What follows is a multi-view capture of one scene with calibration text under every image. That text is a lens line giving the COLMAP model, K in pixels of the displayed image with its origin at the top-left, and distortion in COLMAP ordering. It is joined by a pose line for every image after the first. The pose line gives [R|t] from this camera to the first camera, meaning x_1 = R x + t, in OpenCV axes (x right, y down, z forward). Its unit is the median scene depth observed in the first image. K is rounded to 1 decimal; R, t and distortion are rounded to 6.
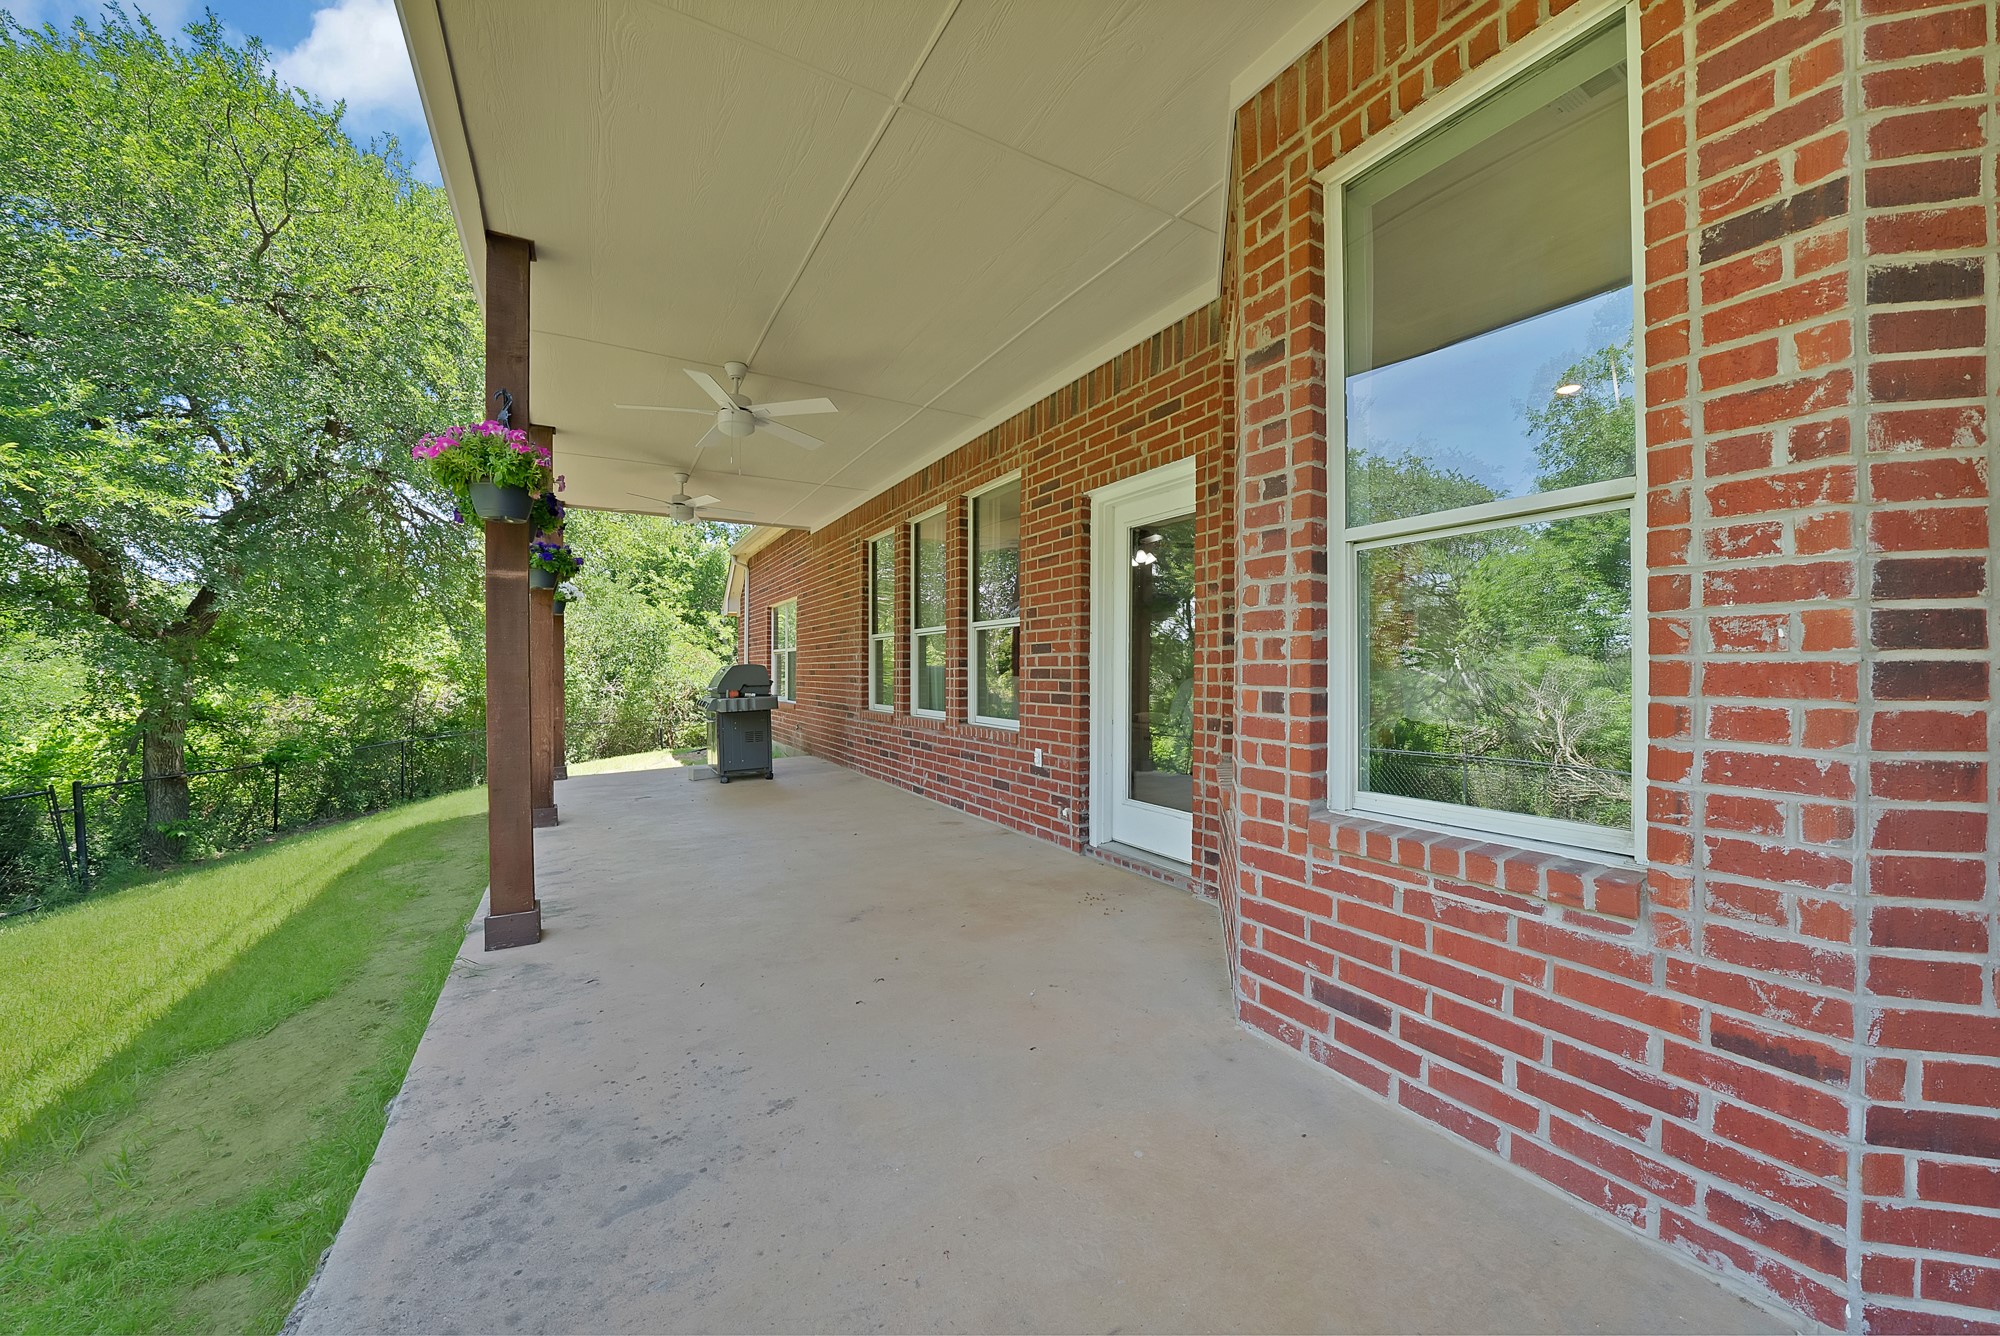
lens RADIAL K [[718.9, 0, 1003.4], [0, 718.9, 676.8], [0, 0, 1]] dist [-0.027626, 0.002405]
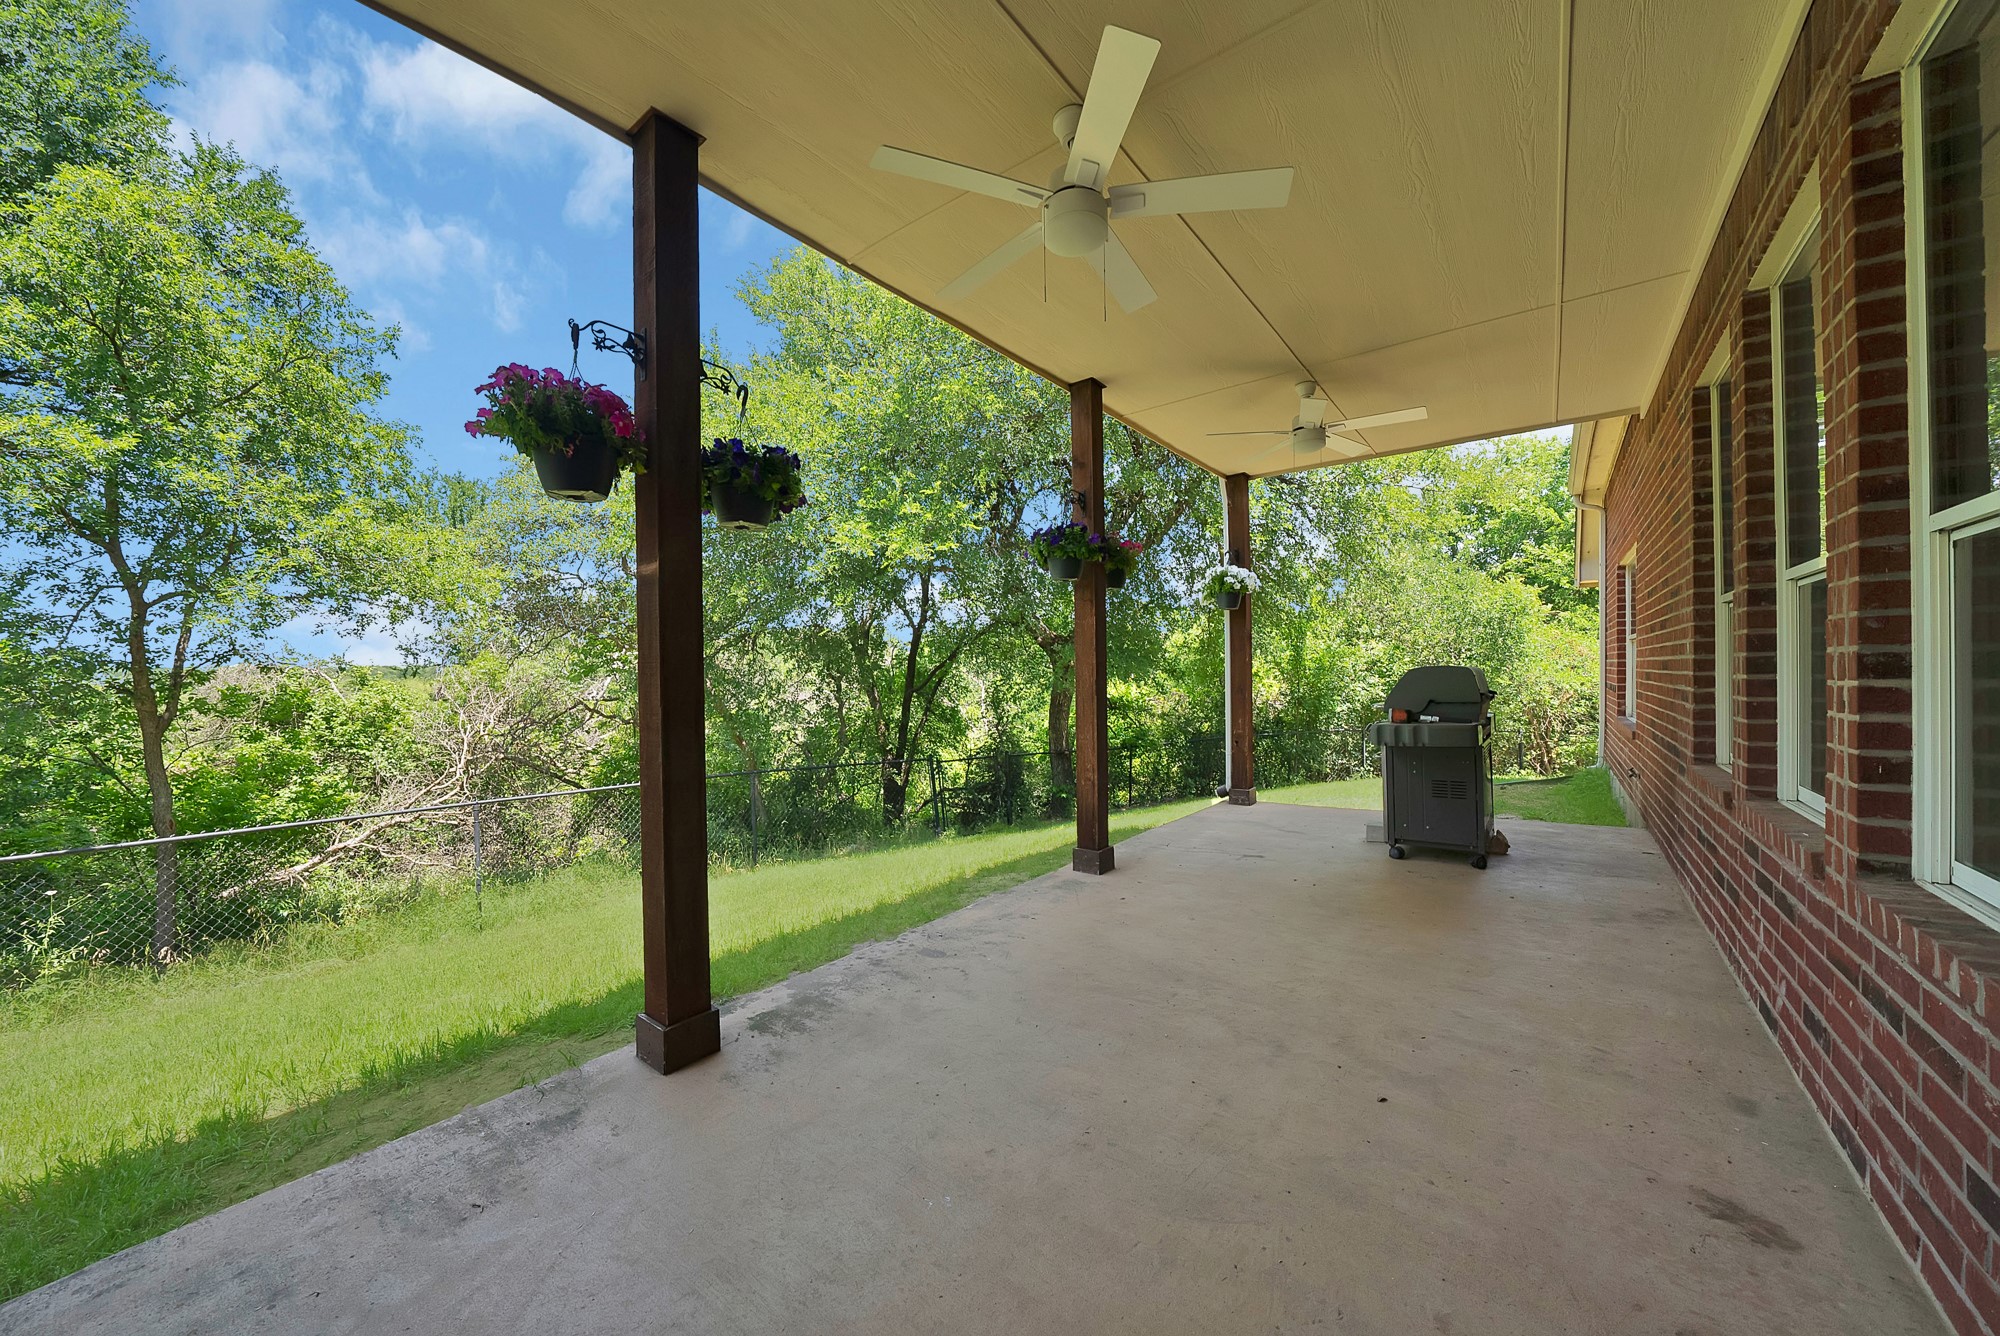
lens RADIAL K [[718.9, 0, 958.3], [0, 718.9, 670.5], [0, 0, 1]] dist [-0.027626, 0.002405]
pose [[0.354146, -0.004504, -0.935179, 0.207644], [0.002563, 0.999989, -0.003846, -0.051156], [0.935187, -0.001035, 0.354154, 1.774499]]
